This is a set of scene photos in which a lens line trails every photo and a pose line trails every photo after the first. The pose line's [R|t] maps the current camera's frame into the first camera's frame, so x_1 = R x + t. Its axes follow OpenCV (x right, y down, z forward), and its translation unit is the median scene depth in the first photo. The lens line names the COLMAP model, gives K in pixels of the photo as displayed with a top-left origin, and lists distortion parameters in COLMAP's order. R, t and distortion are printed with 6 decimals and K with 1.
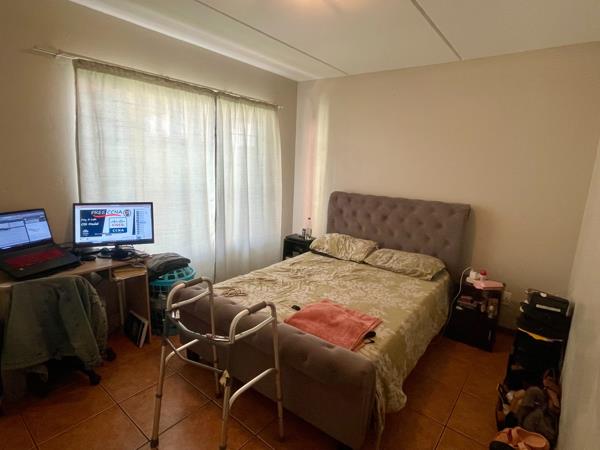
lens RADIAL K [[329.8, 0, 295.1], [0, 329.8, 226.7], [0, 0, 1]] dist [-0.000685, 0.001901]
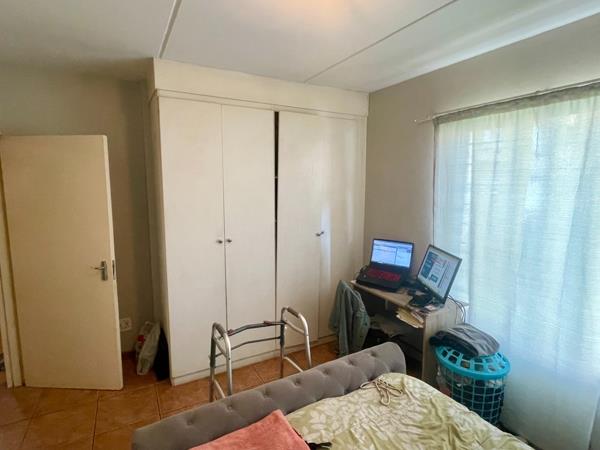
lens RADIAL K [[329.8, 0, 295.1], [0, 329.8, 226.7], [0, 0, 1]] dist [-0.000685, 0.001901]
pose [[-0.408634, 0.077977, -0.909361, 0.503966], [-0.198366, 0.964939, 0.171881, -0.221533], [0.890881, 0.250623, -0.378839, 0.964425]]
